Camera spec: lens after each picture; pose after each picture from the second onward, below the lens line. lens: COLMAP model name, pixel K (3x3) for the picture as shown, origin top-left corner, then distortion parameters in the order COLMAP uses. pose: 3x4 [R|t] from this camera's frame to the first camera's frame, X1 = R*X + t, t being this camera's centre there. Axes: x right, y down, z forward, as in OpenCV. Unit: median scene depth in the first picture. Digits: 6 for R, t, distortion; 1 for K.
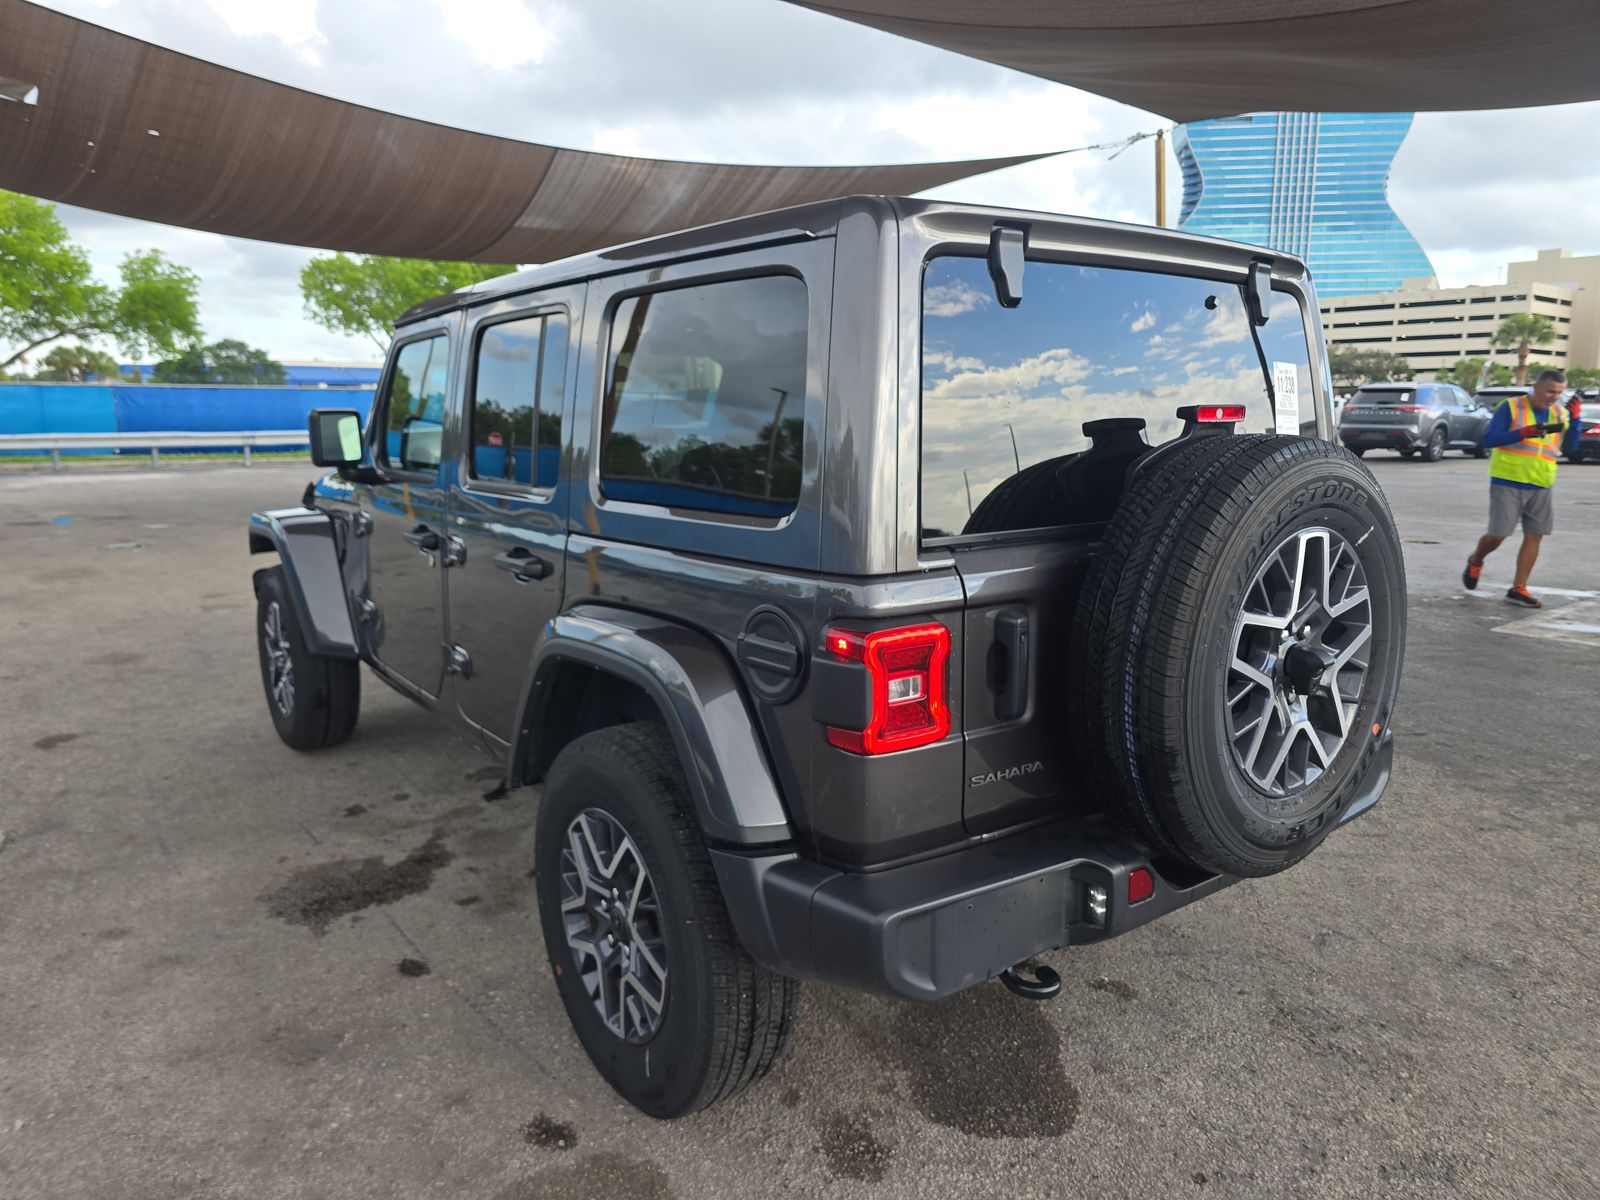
lens RADIAL K [[1091.2, 0, 800.0], [0, 1091.2, 600.0], [0, 0, 1]] dist [-0.002538, -0.003578]
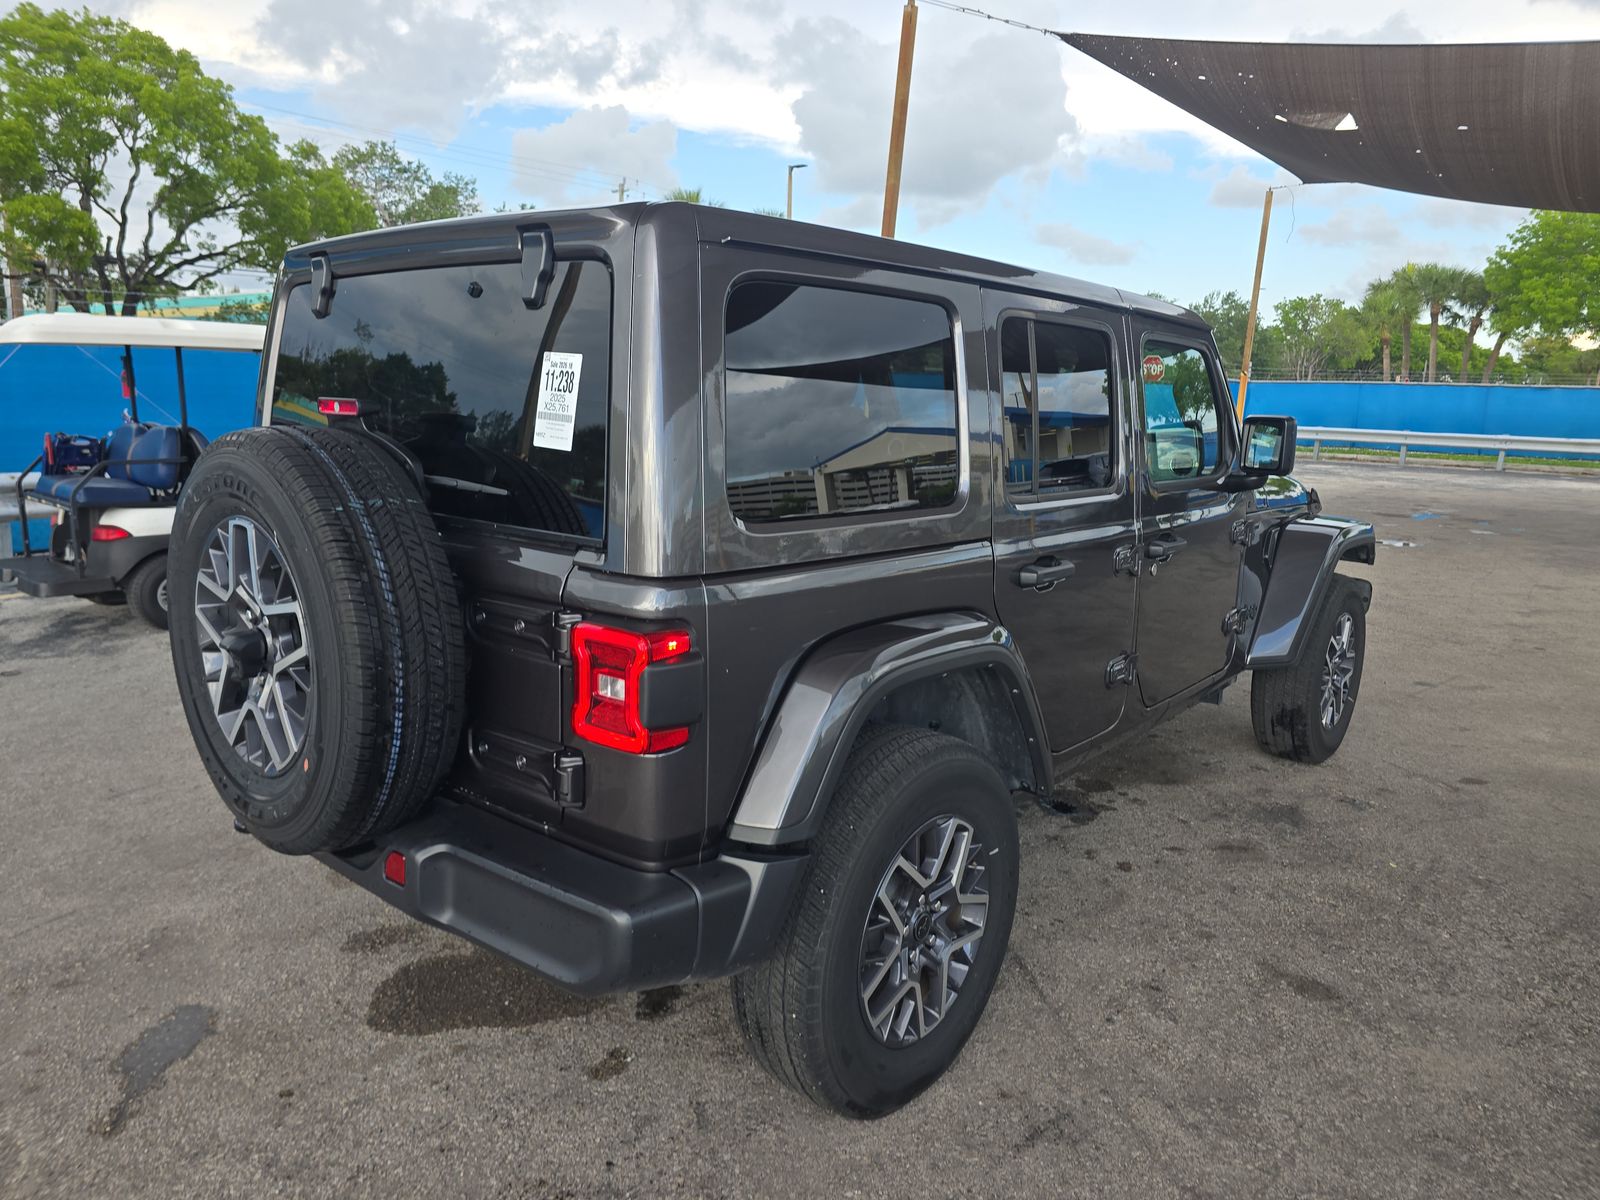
lens RADIAL K [[1091.2, 0, 800.0], [0, 1091.2, 600.0], [0, 0, 1]] dist [-0.002538, -0.003578]
pose [[0.208459, 0.191974, -0.959005, 1.350715], [-0.191137, 0.969636, 0.152554, -0.214595], [0.959172, 0.151500, 0.238823, 1.081962]]
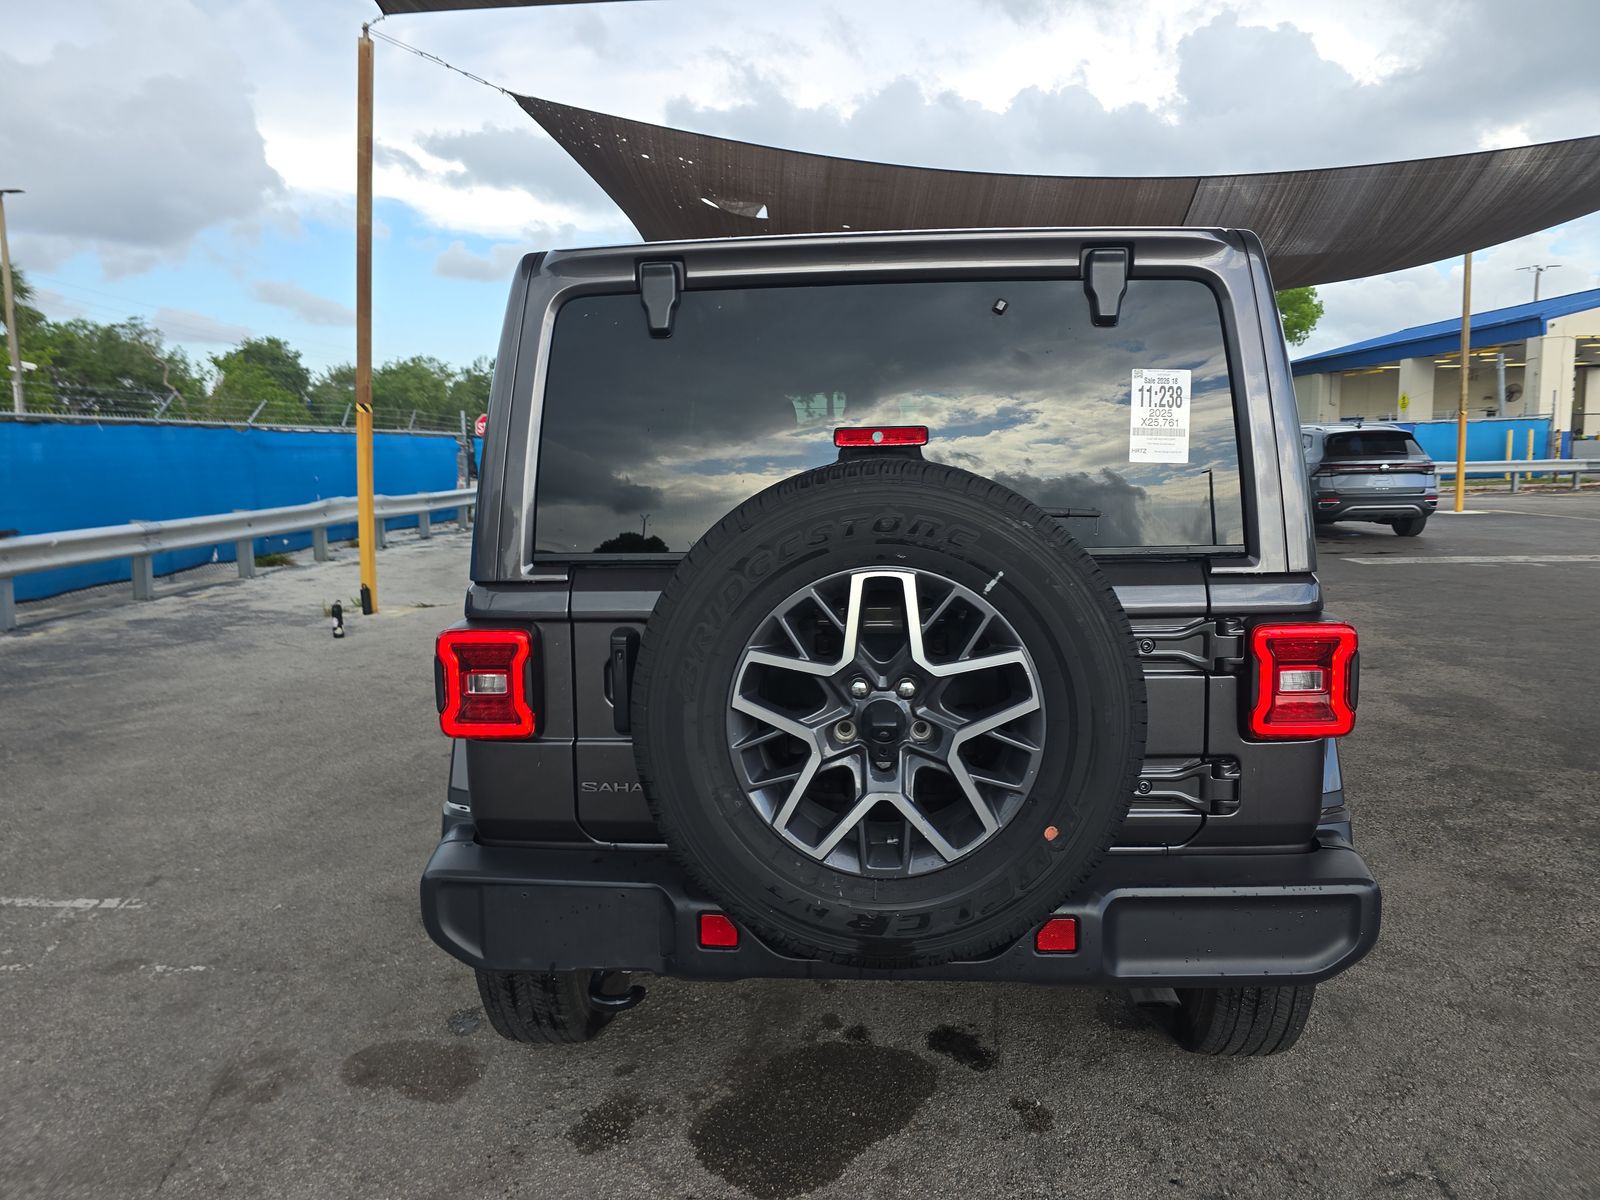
lens RADIAL K [[1083.4, 0, 804.8], [0, 1083.4, 603.6], [0, 0, 1]] dist [0.031085, -0.002604]
pose [[0.762237, 0.077982, -0.642584, 0.821450], [-0.099852, 0.995000, 0.002305, -0.028059], [0.639550, 0.062406, 0.766212, 0.261260]]
